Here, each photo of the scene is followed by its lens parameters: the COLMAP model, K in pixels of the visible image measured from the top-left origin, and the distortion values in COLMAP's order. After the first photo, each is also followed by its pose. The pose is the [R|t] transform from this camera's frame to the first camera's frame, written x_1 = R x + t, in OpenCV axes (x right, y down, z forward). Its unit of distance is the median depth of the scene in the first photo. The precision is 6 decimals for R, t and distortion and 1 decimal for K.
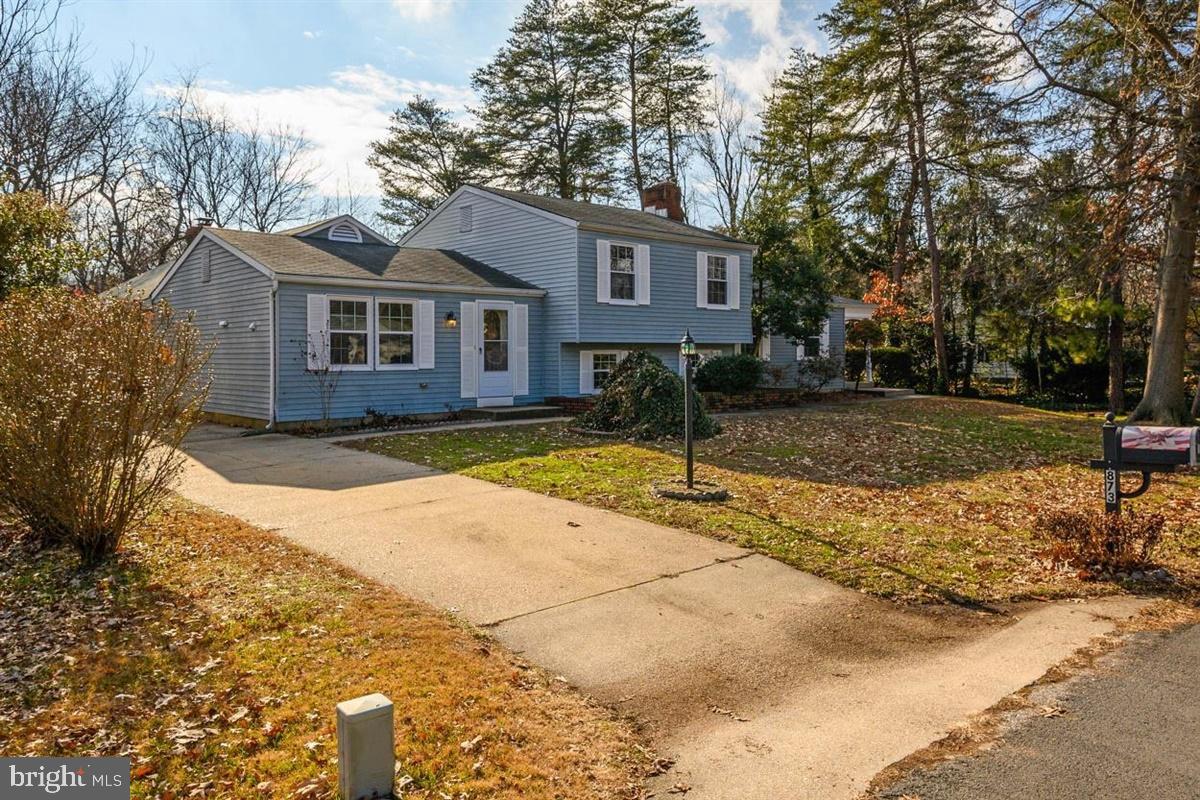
lens RADIAL K [[836.7, 0, 600.5], [0, 836.7, 394.4], [0, 0, 1]] dist [0.026206, 0.004834]
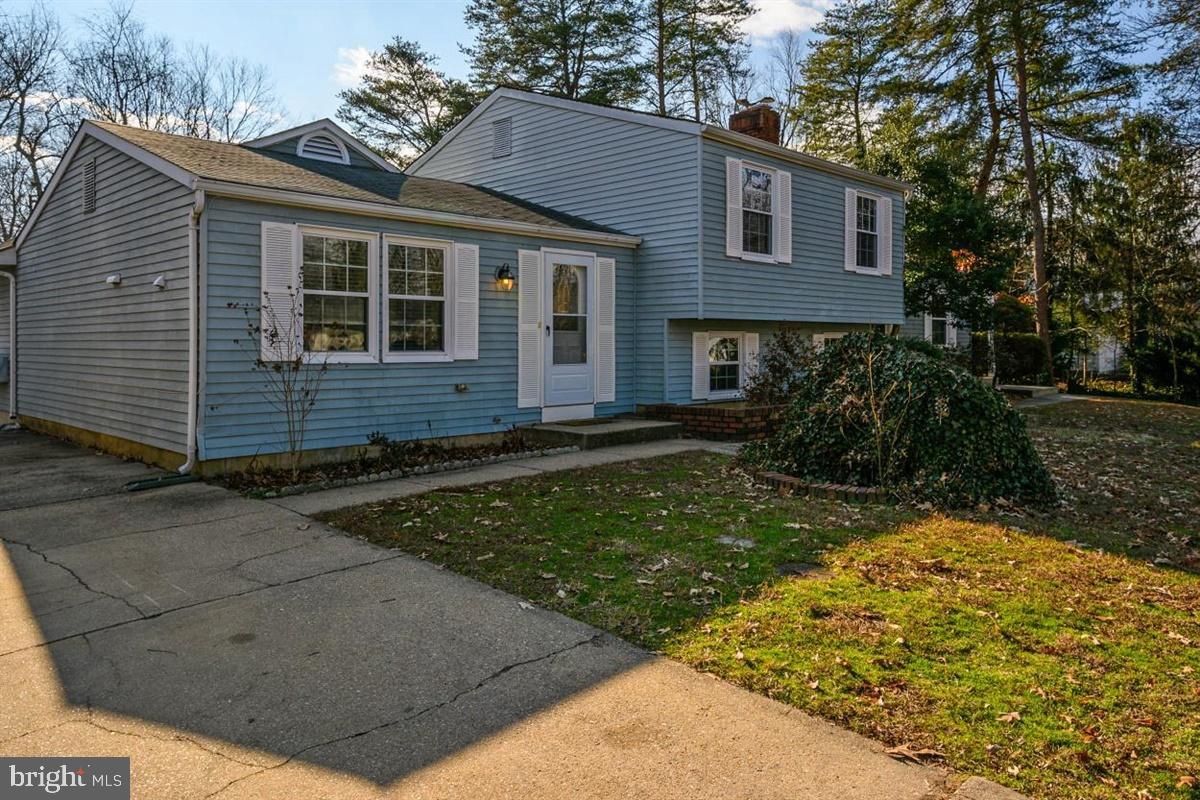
lens RADIAL K [[836.7, 0, 596.2], [0, 836.7, 369.4], [0, 0, 1]] dist [0.026206, 0.004834]
pose [[0.999184, 0.003445, 0.040236, -0.119034], [-0.002784, 0.999860, -0.016487, -0.012204], [-0.040287, 0.016362, 0.999054, 0.346080]]
